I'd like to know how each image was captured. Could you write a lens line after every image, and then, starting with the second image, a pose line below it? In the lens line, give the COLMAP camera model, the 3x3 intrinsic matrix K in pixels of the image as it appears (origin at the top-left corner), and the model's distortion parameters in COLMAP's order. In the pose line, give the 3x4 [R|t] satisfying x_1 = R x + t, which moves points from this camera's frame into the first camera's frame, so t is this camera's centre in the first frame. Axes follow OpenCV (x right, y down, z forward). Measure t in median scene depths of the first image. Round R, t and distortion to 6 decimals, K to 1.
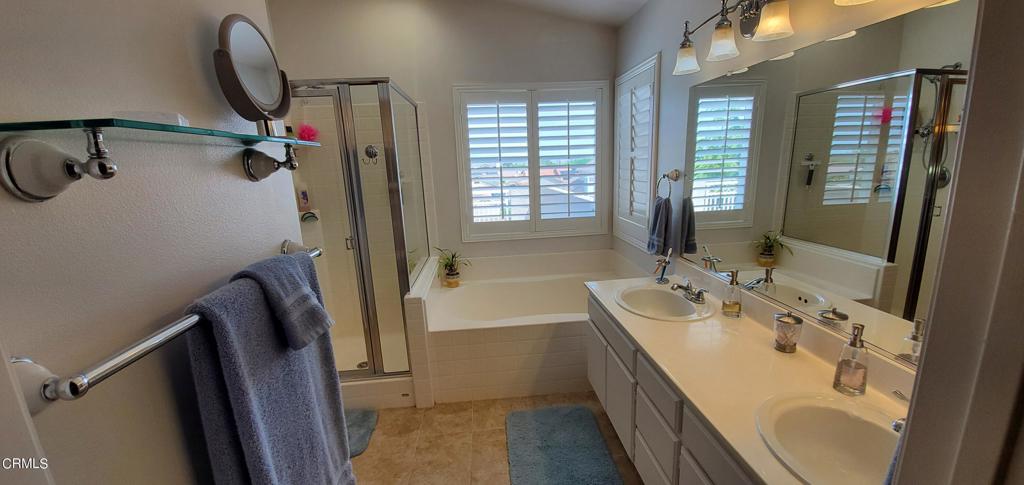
lens RADIAL K [[402.7, 0, 513.1], [0, 402.7, 252.8], [0, 0, 1]] dist [0.007500, -0.014238]
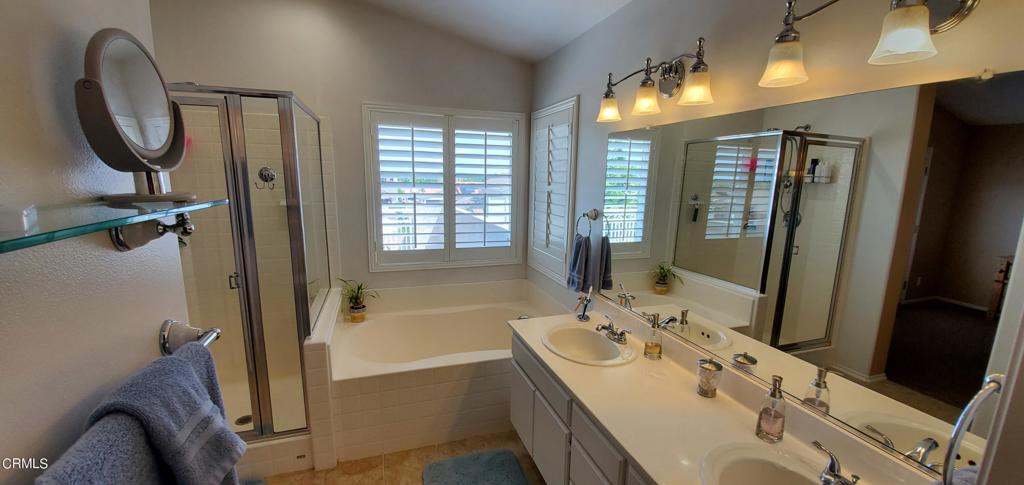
lens RADIAL K [[402.7, 0, 511.2], [0, 402.7, 251.8], [0, 0, 1]] dist [0.007500, -0.014238]
pose [[0.969935, 0.013971, 0.242961, -0.042766], [-0.004727, 0.999244, -0.038586, -0.044109], [-0.243317, 0.036277, 0.969268, 0.040770]]
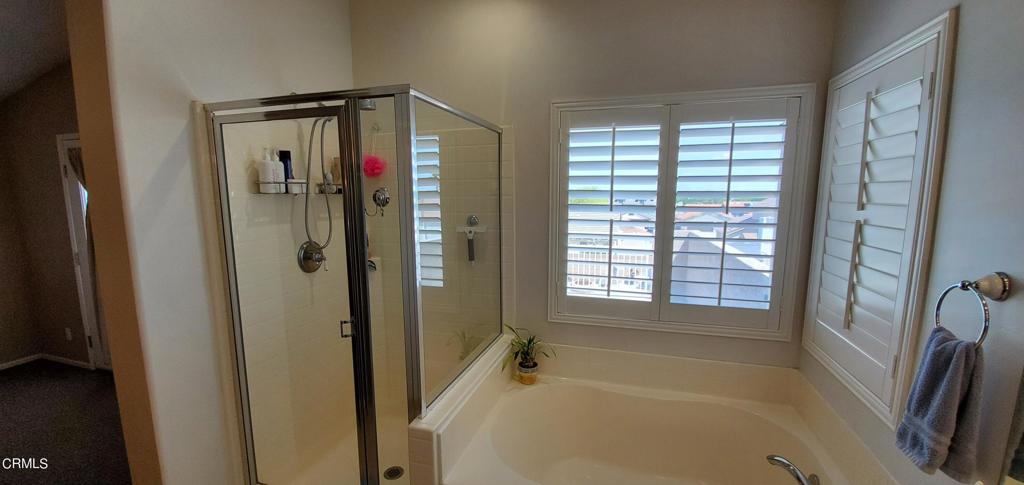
lens RADIAL K [[402.7, 0, 513.6], [0, 402.7, 252.2], [0, 0, 1]] dist [0.007500, -0.014238]
pose [[0.928230, 0.091017, -0.360701, 0.071948], [-0.115724, 0.992147, -0.047455, -0.121195], [0.353549, 0.085791, 0.931474, 0.364900]]
